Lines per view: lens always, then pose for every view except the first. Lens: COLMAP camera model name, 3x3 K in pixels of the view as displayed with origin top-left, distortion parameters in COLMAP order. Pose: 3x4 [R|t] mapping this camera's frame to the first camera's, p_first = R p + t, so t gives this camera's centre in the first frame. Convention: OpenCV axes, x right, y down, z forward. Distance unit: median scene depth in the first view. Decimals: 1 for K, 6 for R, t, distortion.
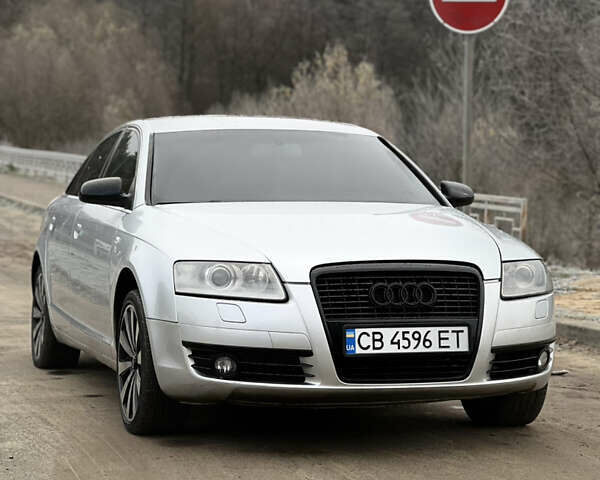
lens RADIAL K [[1754.3, 0, 300.0], [0, 1754.3, 240.0], [0, 0, 1]] dist [-0.477982, 1.904681]
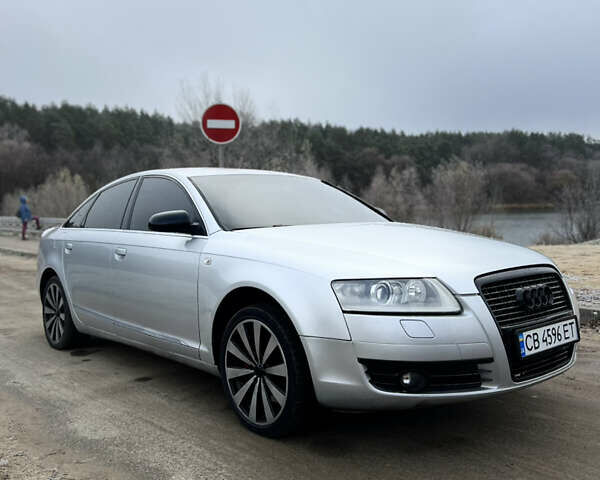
lens RADIAL K [[579.7, 0, 300.0], [0, 579.7, 240.0], [0, 0, 1]] dist [0.110159, -0.185697]
pose [[0.909245, -0.049401, 0.413320, -0.241924], [0.048363, 0.998745, 0.012980, -0.018814], [-0.413443, 0.008187, 0.910493, 0.709749]]
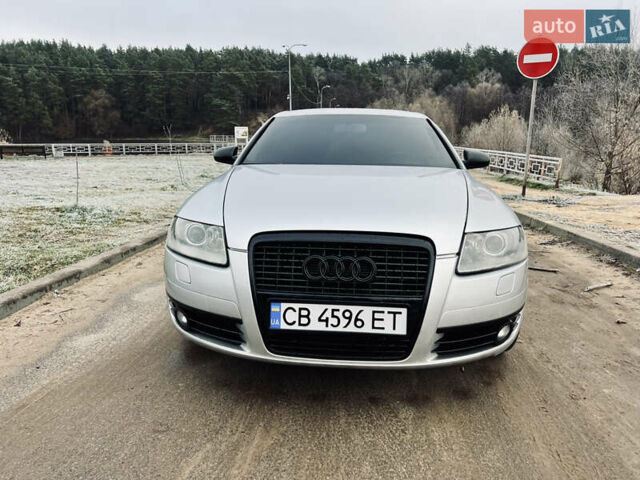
lens RADIAL K [[472.5, 0, 320.0], [0, 472.5, 240.0], [0, 0, 1]] dist [0.005750, -0.000688]
pose [[0.937685, 0.073511, -0.339622, 0.135754], [-0.020120, 0.987213, 0.158131, -0.025017], [0.346903, -0.141443, 0.927174, 0.757964]]
